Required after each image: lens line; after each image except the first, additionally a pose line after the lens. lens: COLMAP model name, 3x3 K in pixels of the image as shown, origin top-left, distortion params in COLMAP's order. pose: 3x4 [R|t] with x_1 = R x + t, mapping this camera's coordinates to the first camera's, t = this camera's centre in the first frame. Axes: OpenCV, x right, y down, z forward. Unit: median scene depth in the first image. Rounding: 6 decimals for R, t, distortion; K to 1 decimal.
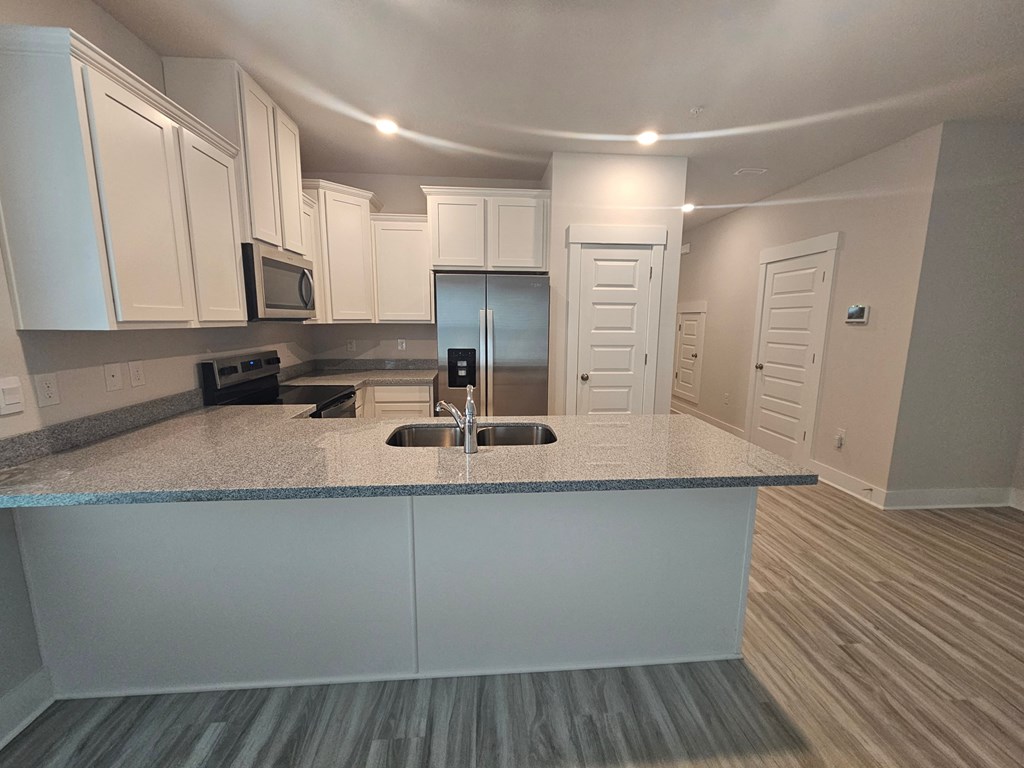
lens RADIAL K [[421.5, 0, 516.4], [0, 421.5, 384.1], [0, 0, 1]] dist [-0.000188, 0.000371]
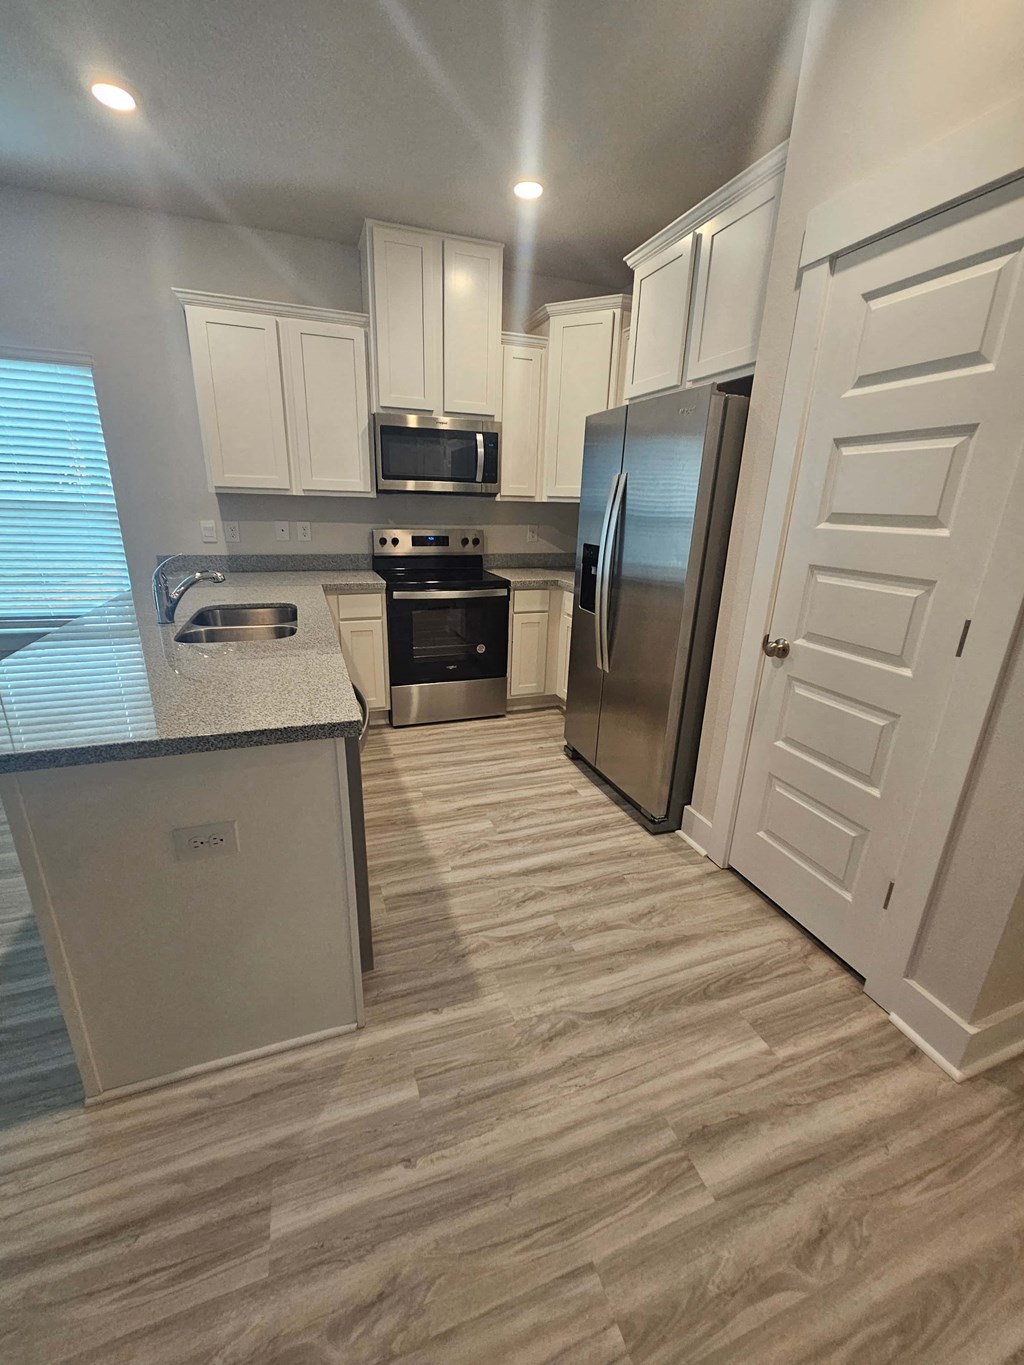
lens RADIAL K [[561.9, 0, 507.9], [0, 561.9, 688.3], [0, 0, 1]] dist [-0.000188, 0.000371]
pose [[0.255892, 0.302474, -0.918166, 0.718055], [-0.173849, 0.948703, 0.264082, -0.091847], [0.950944, 0.092046, 0.295351, 0.763814]]
